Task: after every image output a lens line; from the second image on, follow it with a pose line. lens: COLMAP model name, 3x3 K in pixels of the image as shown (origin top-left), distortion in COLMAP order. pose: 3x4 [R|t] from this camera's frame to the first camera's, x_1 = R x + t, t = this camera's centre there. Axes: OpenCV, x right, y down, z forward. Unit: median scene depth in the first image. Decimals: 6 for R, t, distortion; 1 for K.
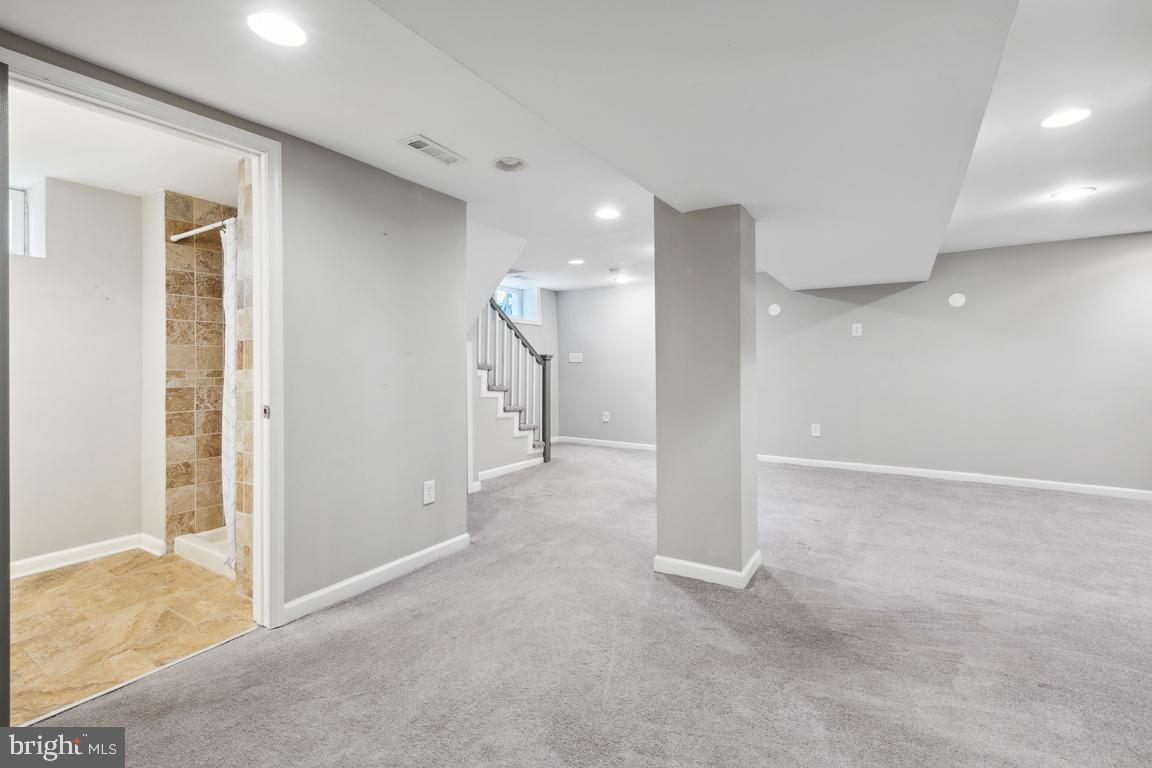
lens RADIAL K [[512.8, 0, 582.7], [0, 512.8, 371.1], [0, 0, 1]] dist [-0.000638, -0.000465]
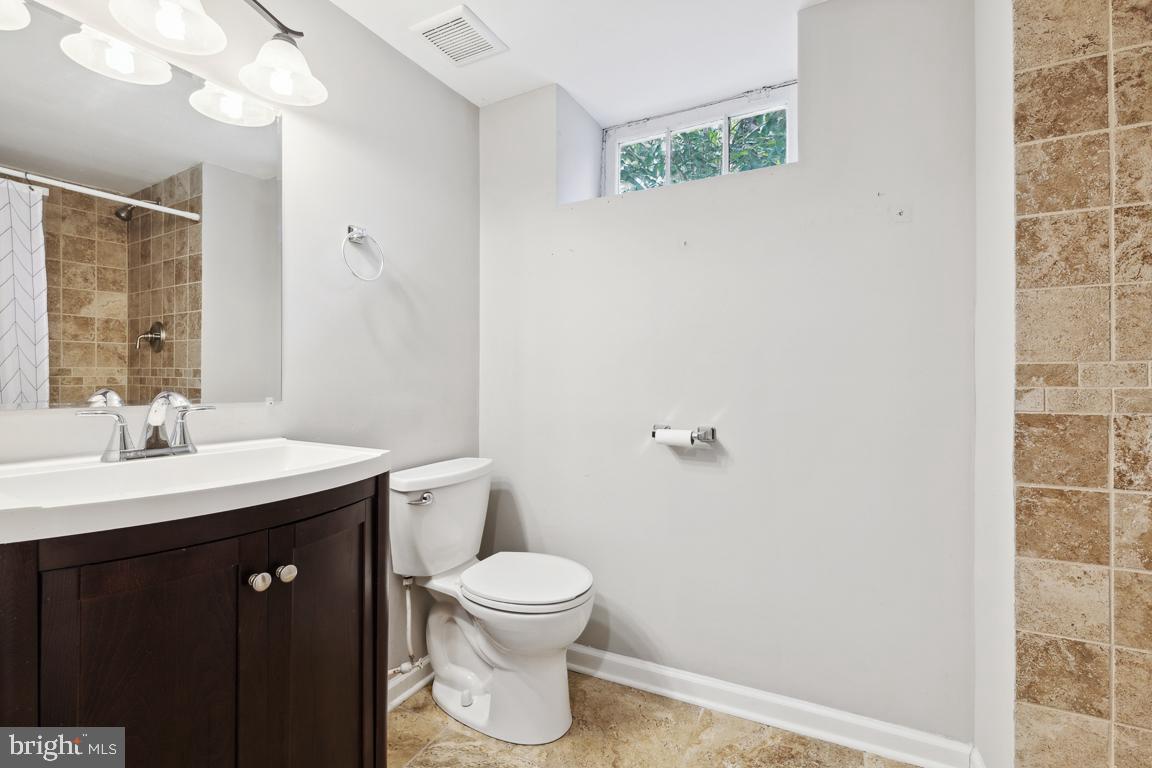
lens RADIAL K [[512.8, 0, 582.7], [0, 512.8, 371.1], [0, 0, 1]] dist [-0.000638, -0.000465]
pose [[0.089863, -0.002442, -0.995951, -0.479501], [-0.003556, 0.999990, -0.002773, 0.005762], [0.995948, 0.003791, 0.089853, 0.658337]]
